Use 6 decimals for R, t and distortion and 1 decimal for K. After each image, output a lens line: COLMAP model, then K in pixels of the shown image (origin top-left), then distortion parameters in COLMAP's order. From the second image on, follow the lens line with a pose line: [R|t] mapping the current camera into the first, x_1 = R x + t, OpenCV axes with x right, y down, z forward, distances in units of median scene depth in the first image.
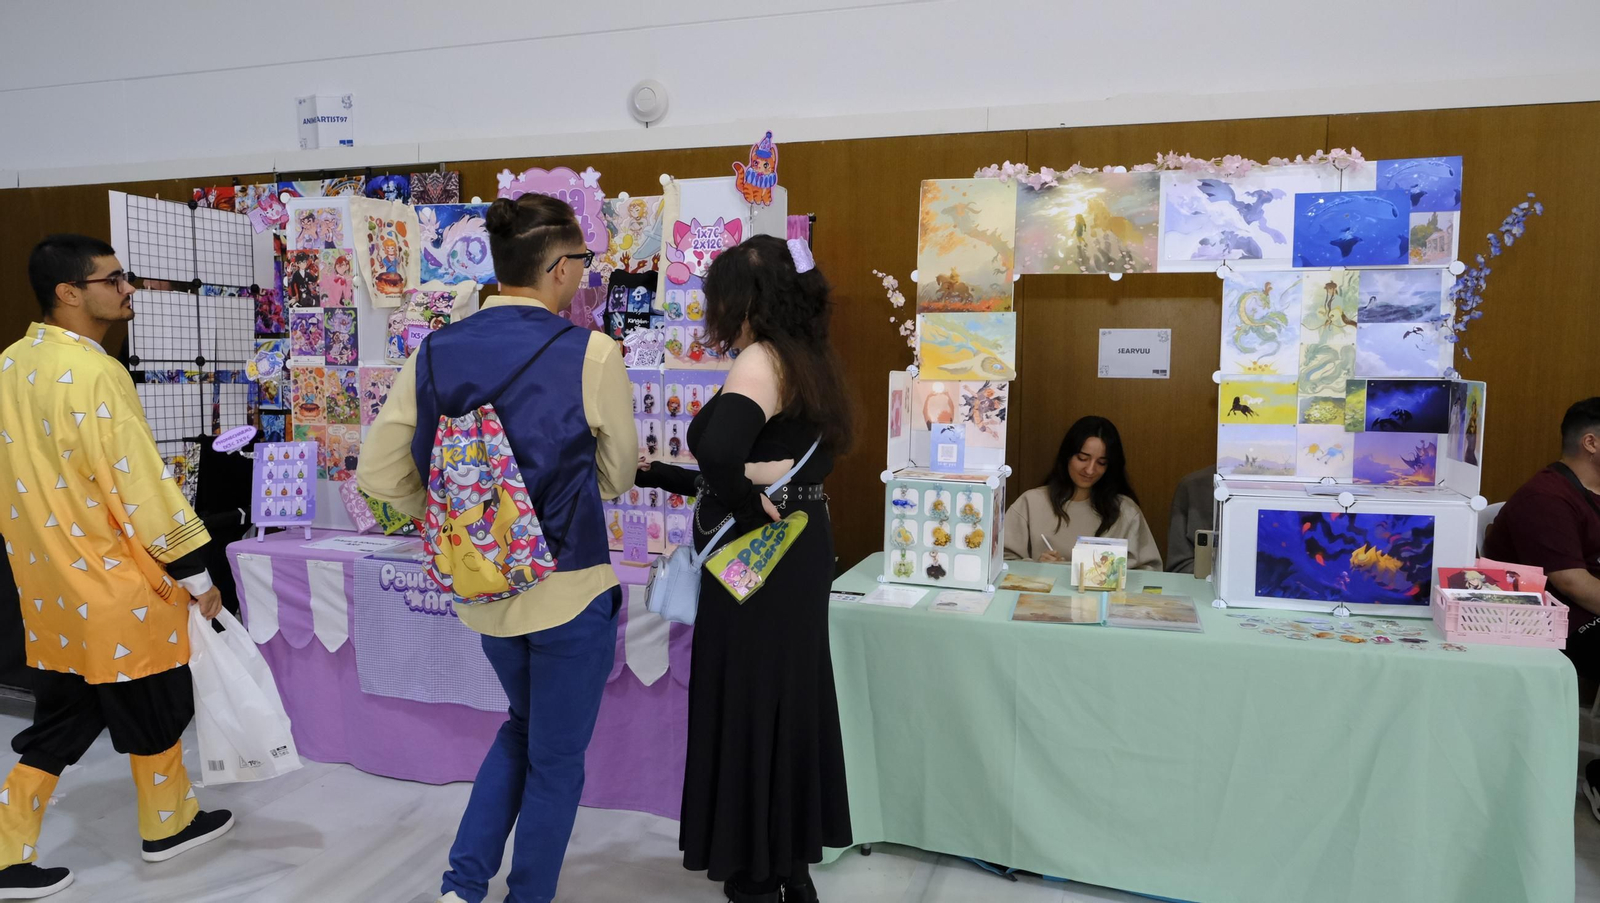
lens RADIAL K [[1082.0, 0, 800.0], [0, 1082.0, 451.5], [0, 0, 1]] dist [-0.022515, 0.001265]
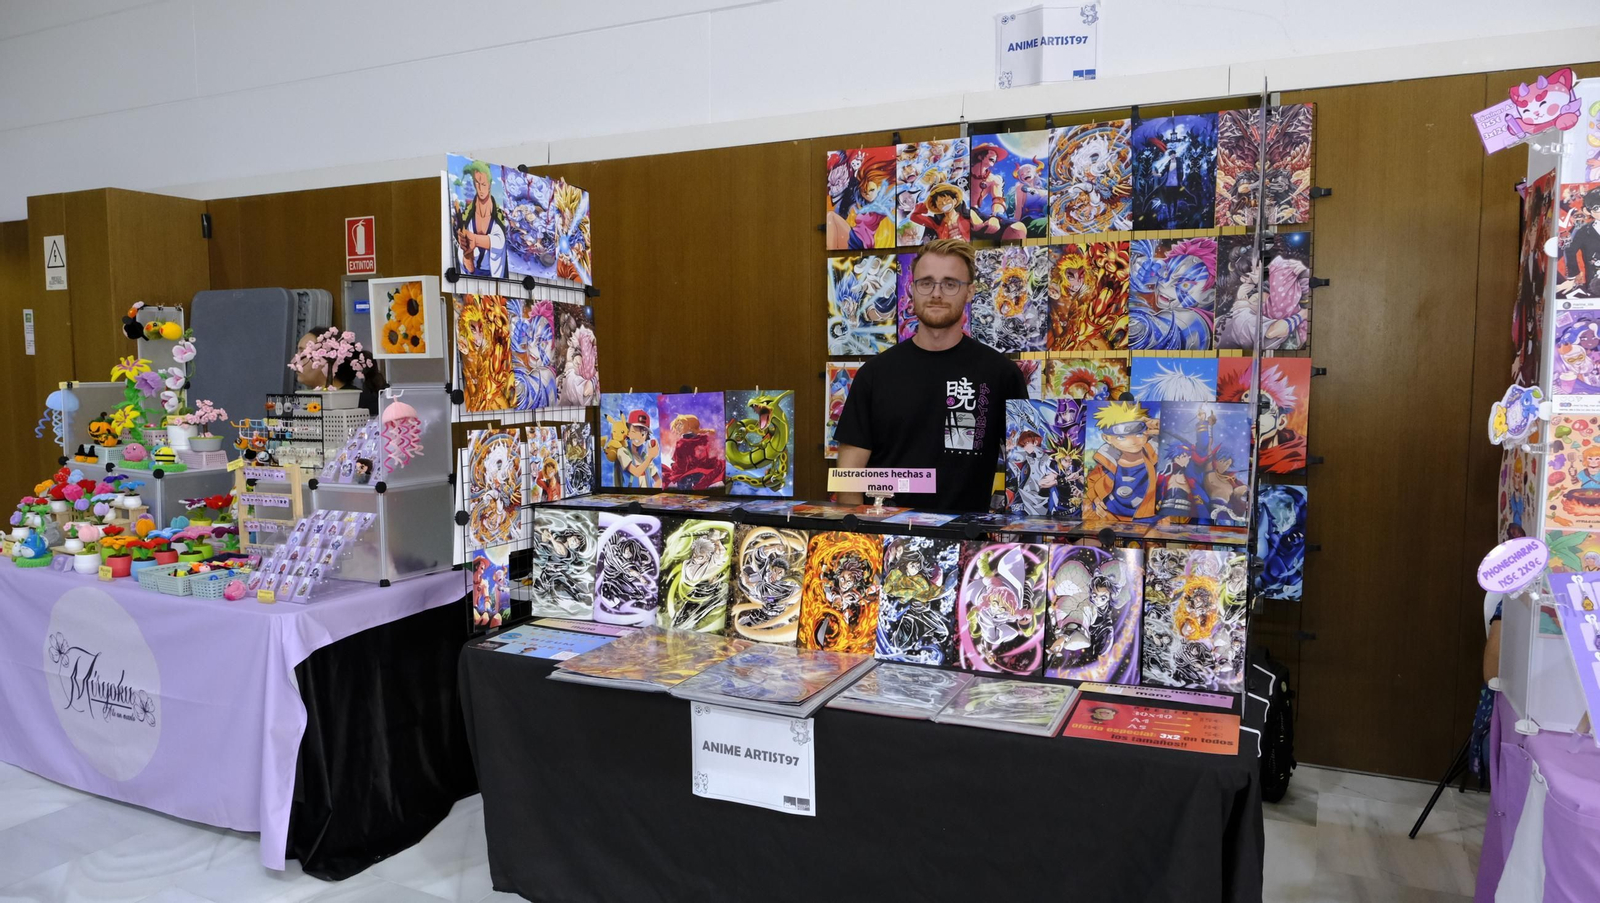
lens RADIAL K [[1082.0, 0, 800.0], [0, 1082.0, 451.5], [0, 0, 1]] dist [-0.022515, 0.001265]
pose [[0.990419, 0.006894, -0.137924, -0.517433], [-0.009866, 0.999733, -0.020879, -0.033181], [0.137743, 0.022040, 0.990223, 0.313686]]
